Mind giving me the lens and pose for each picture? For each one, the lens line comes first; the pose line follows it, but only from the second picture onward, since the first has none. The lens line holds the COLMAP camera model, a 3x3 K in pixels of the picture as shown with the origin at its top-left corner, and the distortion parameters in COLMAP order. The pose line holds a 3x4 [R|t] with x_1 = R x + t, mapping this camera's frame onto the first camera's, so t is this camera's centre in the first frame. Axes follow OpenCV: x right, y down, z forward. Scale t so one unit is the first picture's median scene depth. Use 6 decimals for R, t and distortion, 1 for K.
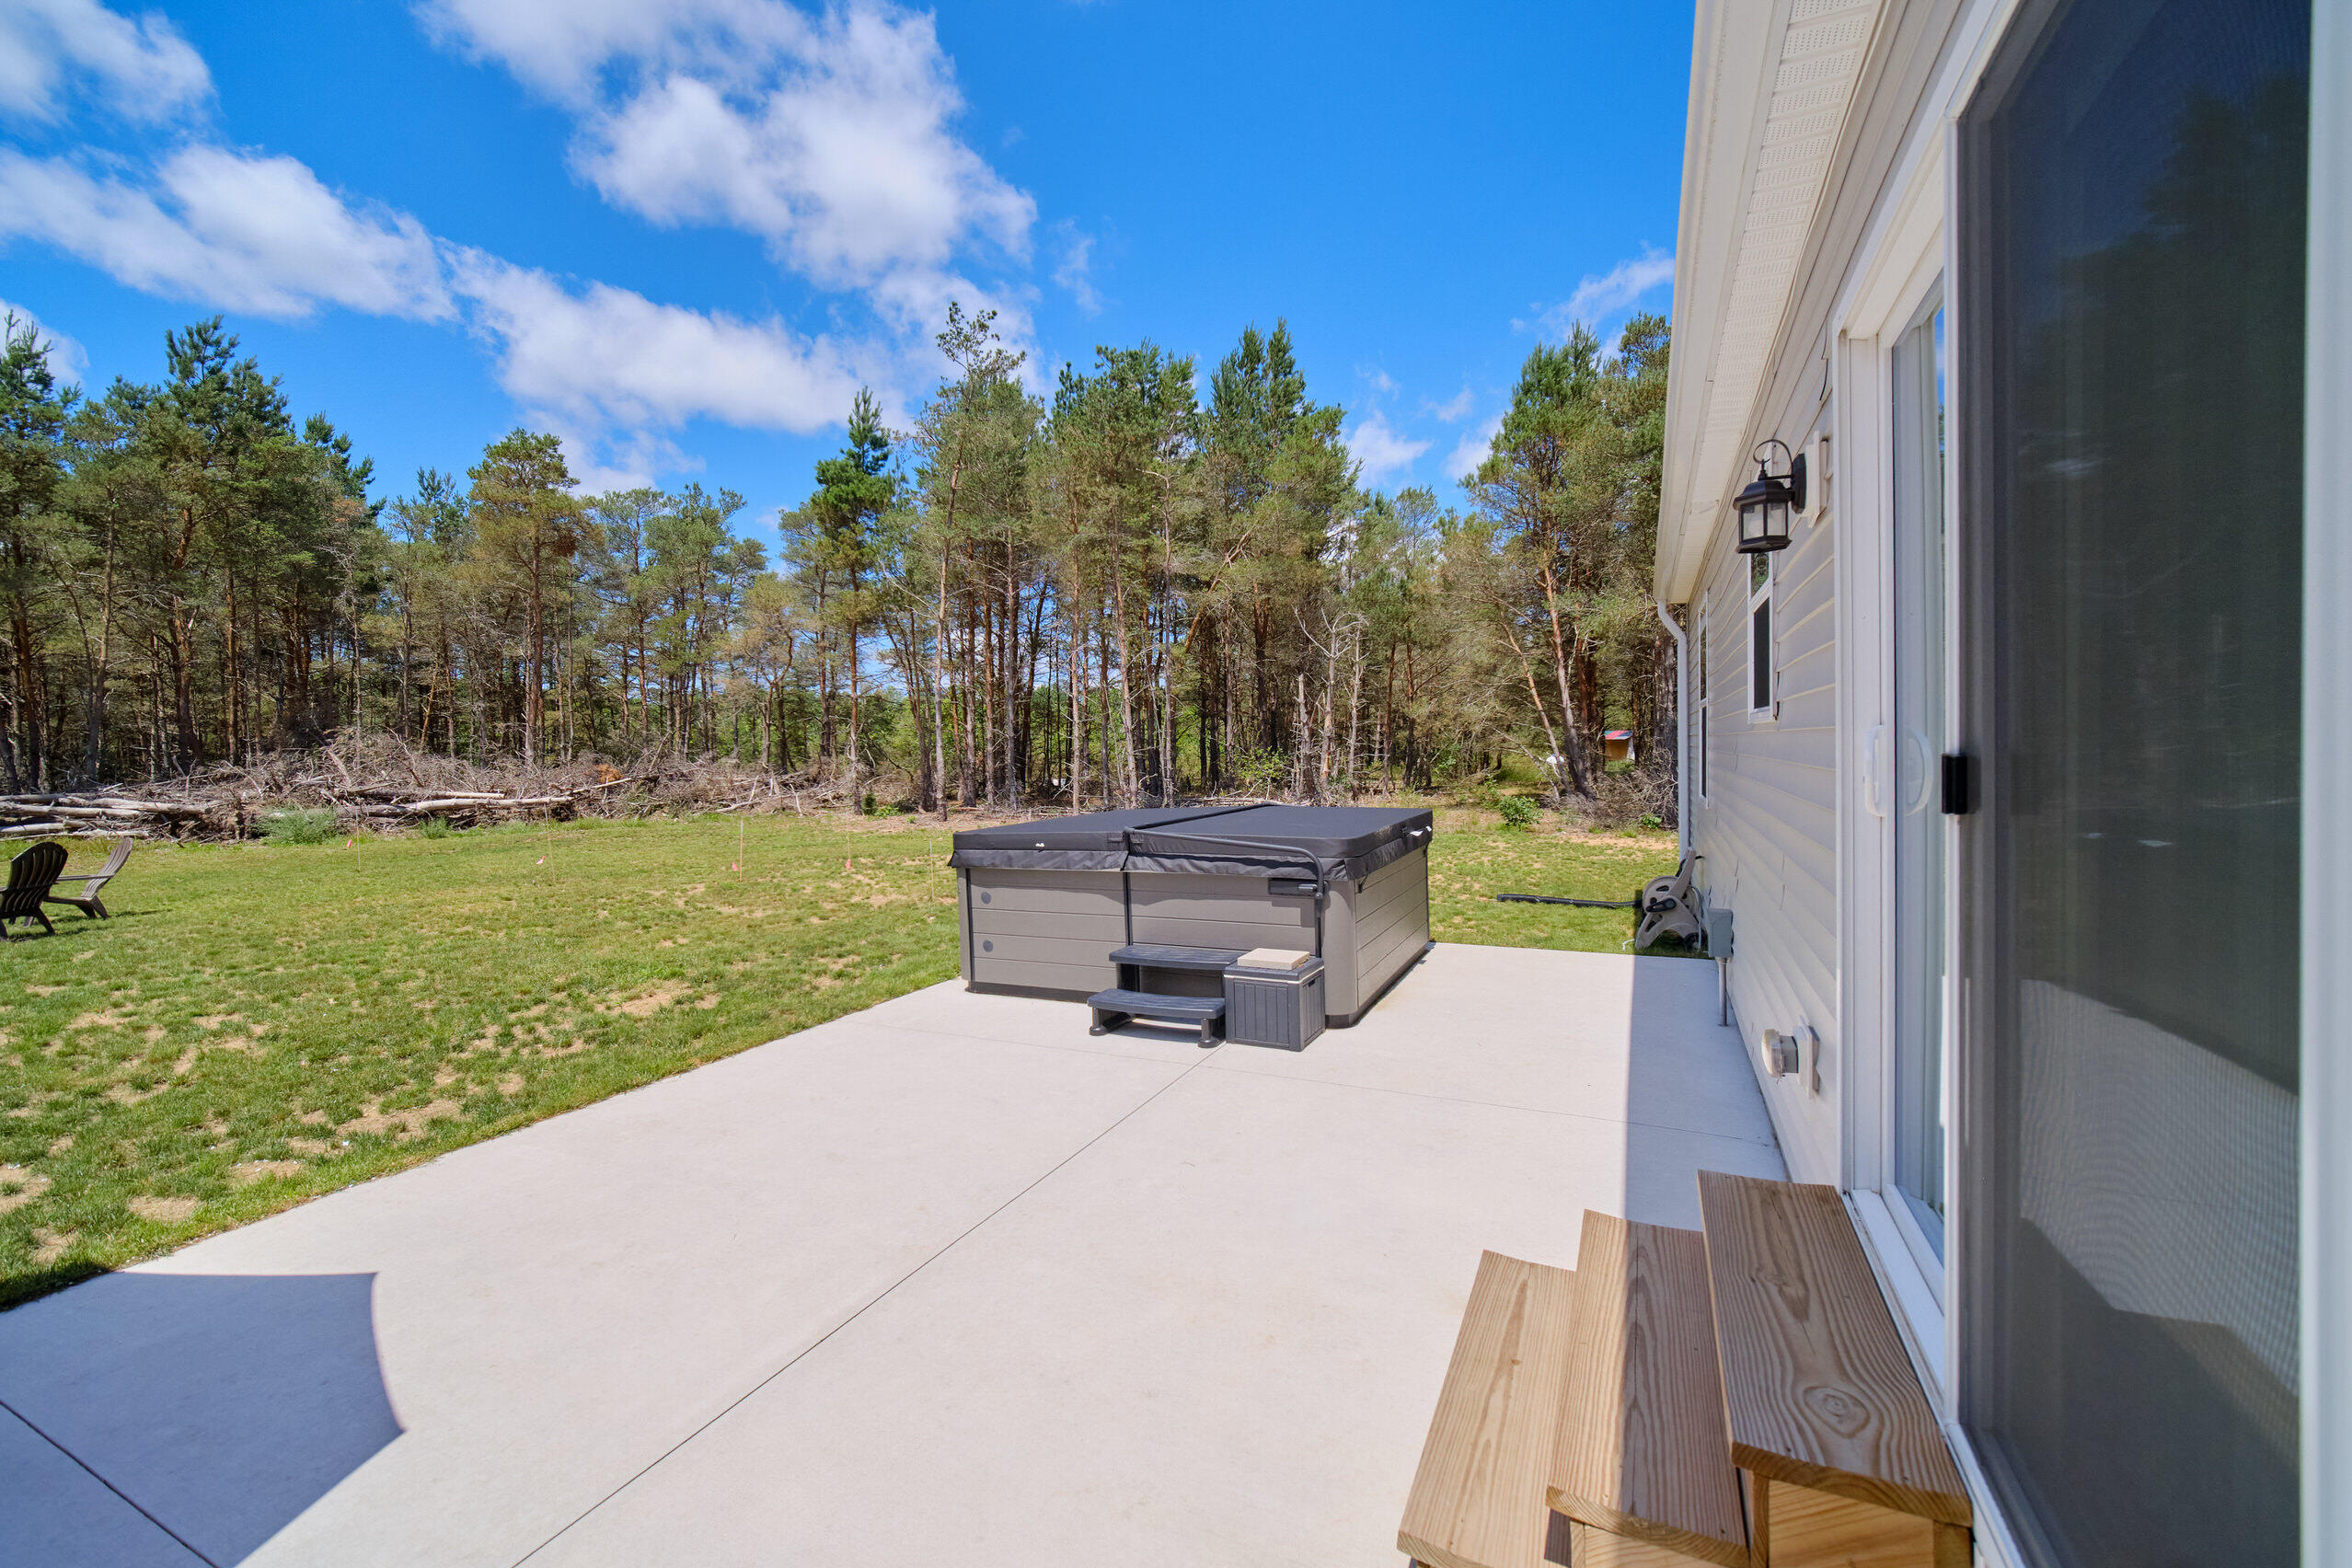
lens RADIAL K [[960.9, 0, 1180.0], [0, 960.9, 780.6], [0, 0, 1]] dist [0.001174, -0.000462]
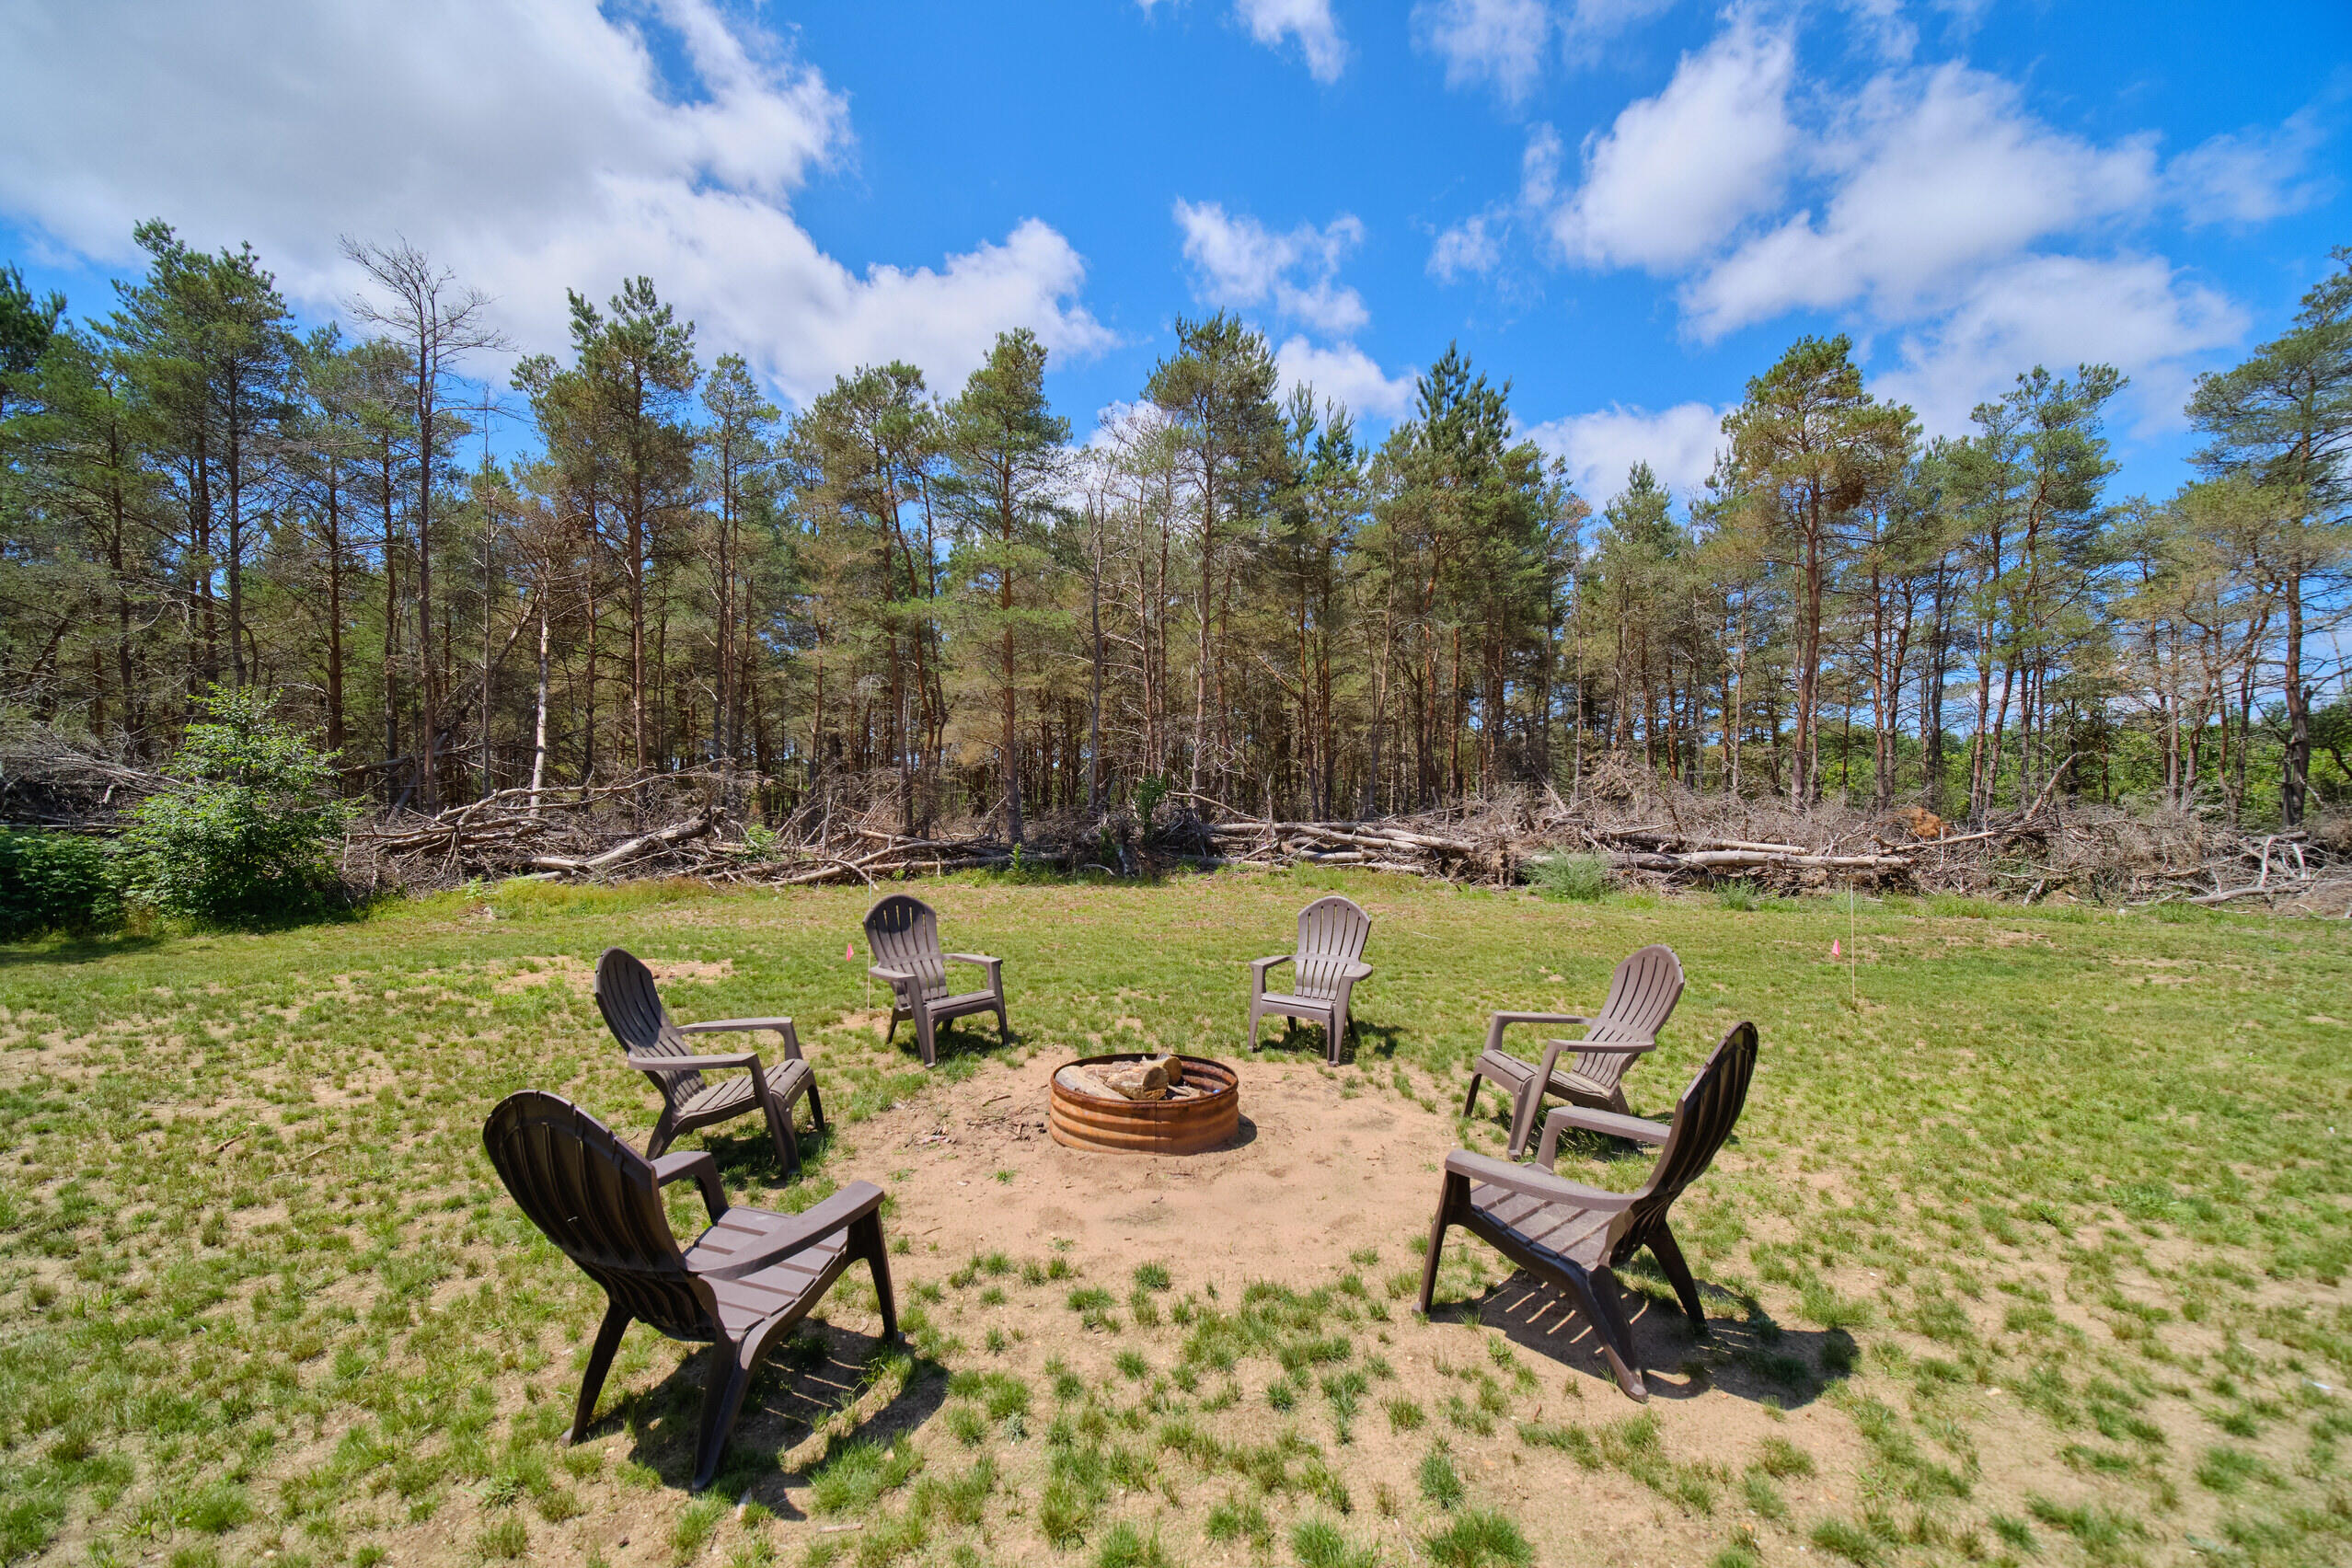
lens RADIAL K [[960.9, 0, 1181.1], [0, 960.9, 799.1], [0, 0, 1]] dist [0.001174, -0.000462]
pose [[0.548821, 0.017385, -0.835759, -0.417384], [-0.044827, 0.998957, -0.008657, 0.006008], [0.834737, 0.042216, 0.549028, 0.291174]]
